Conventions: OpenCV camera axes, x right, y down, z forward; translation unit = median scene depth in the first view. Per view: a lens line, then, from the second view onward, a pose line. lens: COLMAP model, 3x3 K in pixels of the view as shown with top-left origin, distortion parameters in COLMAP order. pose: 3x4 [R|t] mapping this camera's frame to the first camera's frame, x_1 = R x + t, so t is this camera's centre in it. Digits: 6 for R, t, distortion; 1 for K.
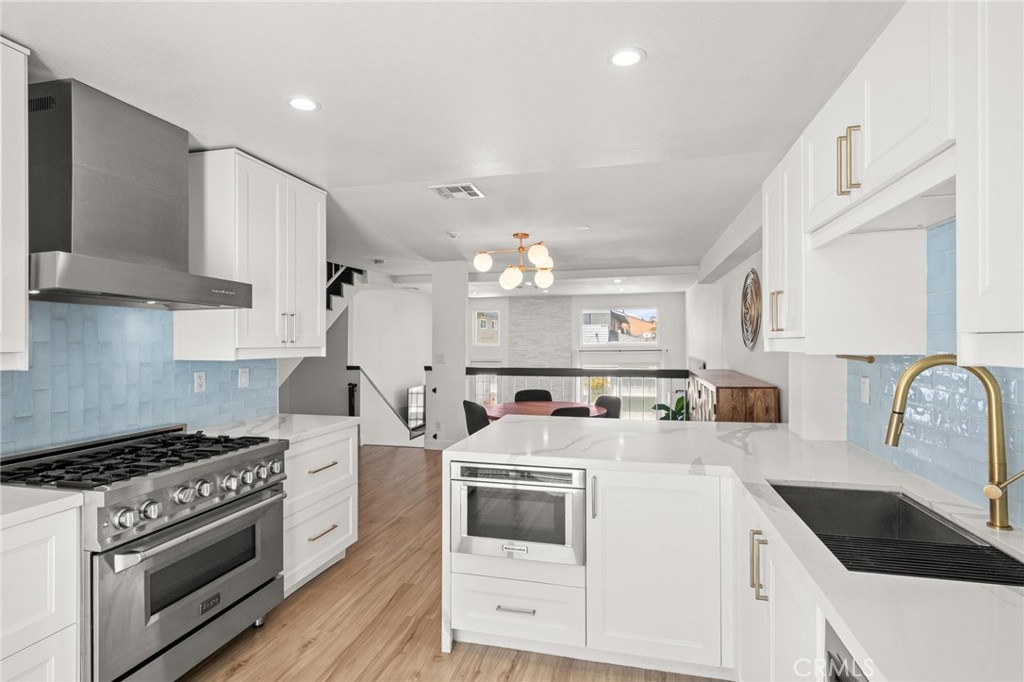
lens RADIAL K [[504.8, 0, 512.0], [0, 504.8, 341.0], [0, 0, 1]] dist [0.003844, 0.000146]
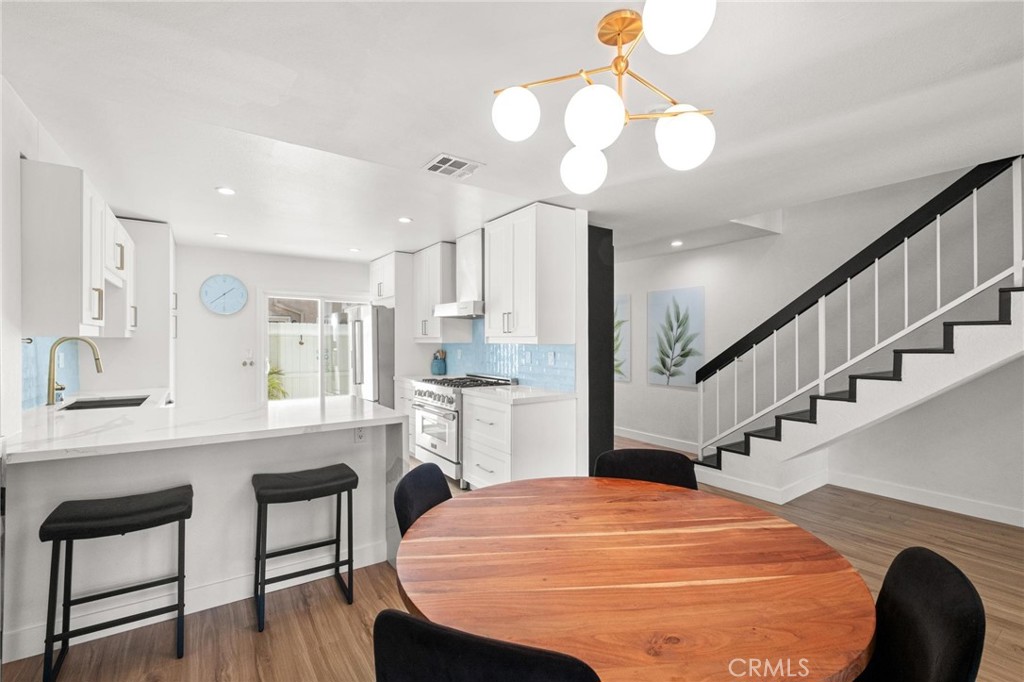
lens RADIAL K [[457.4, 0, 512.0], [0, 457.4, 341.0], [0, 0, 1]] dist [0.002380, -0.000178]
pose [[-0.666591, -0.000353, -0.745423, 0.544176], [0.001356, 0.999998, -0.001686, 0.030042], [0.745422, -0.002135, -0.666589, 1.987951]]
